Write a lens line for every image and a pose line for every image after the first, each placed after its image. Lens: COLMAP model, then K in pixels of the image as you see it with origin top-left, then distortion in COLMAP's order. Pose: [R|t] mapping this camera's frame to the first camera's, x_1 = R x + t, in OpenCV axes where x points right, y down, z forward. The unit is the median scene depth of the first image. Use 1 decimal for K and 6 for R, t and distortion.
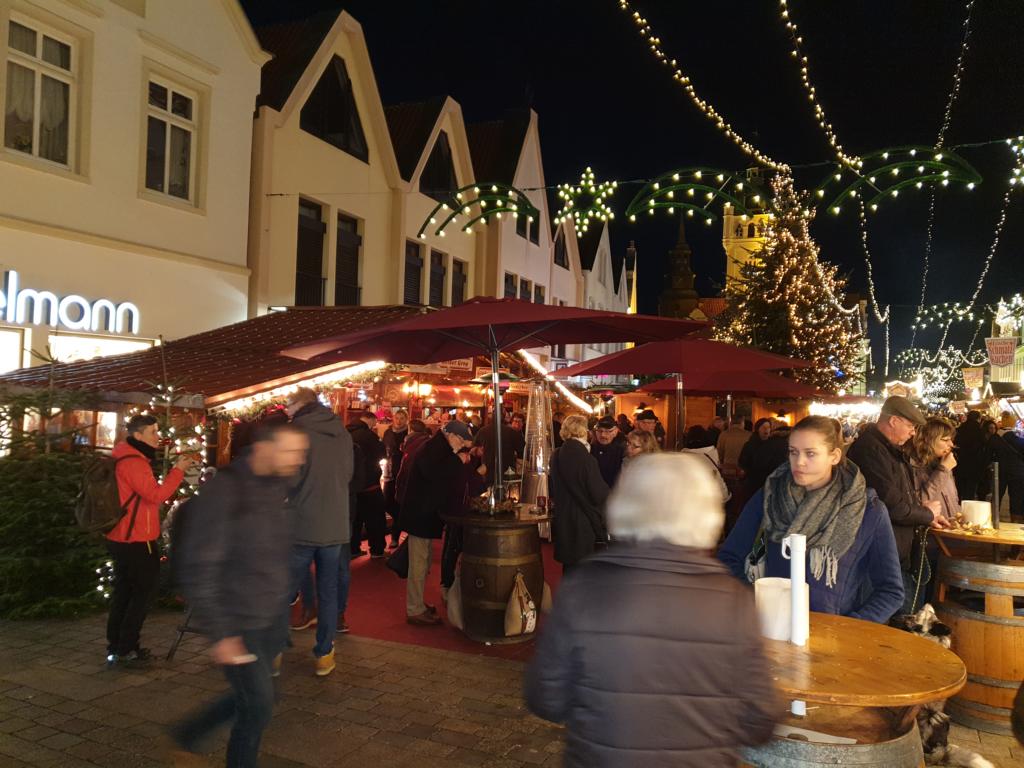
lens RADIAL K [[773.7, 0, 511.0], [0, 773.7, 389.6], [0, 0, 1]] dist [0.017677, -0.005168]
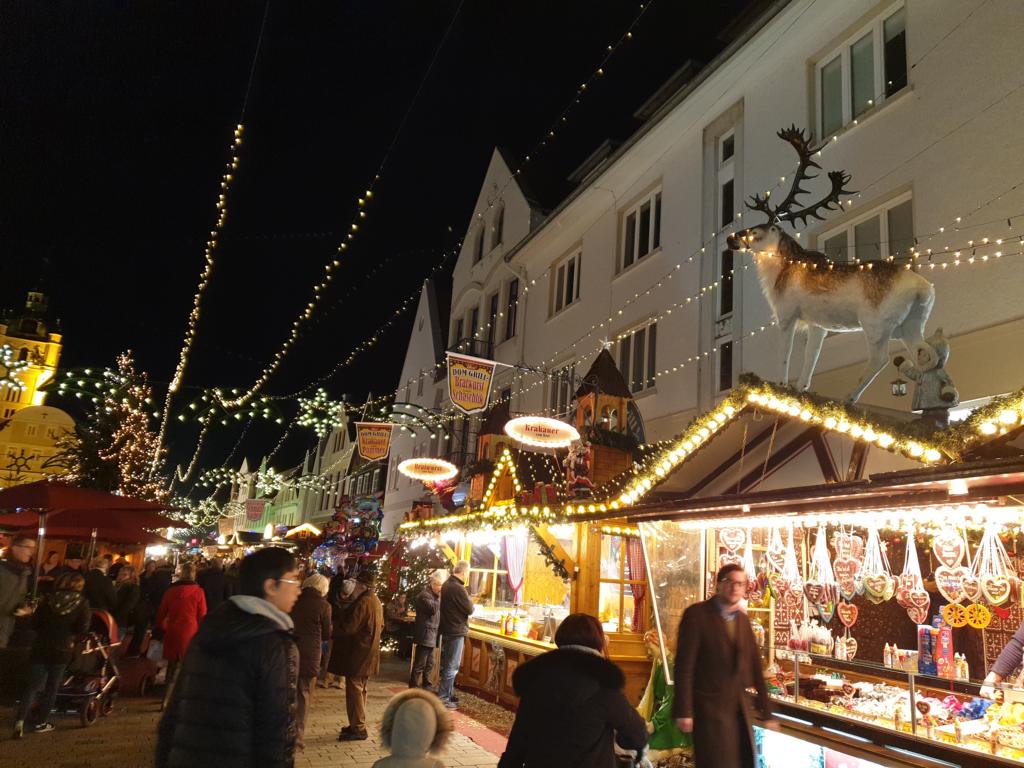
lens RADIAL K [[773.7, 0, 516.6], [0, 773.7, 382.0], [0, 0, 1]] dist [0.017677, -0.005168]
pose [[0.607912, 0.195316, 0.769607, -0.210717], [-0.049020, 0.976656, -0.209141, -0.008046], [-0.792490, 0.089413, 0.603296, -0.224819]]
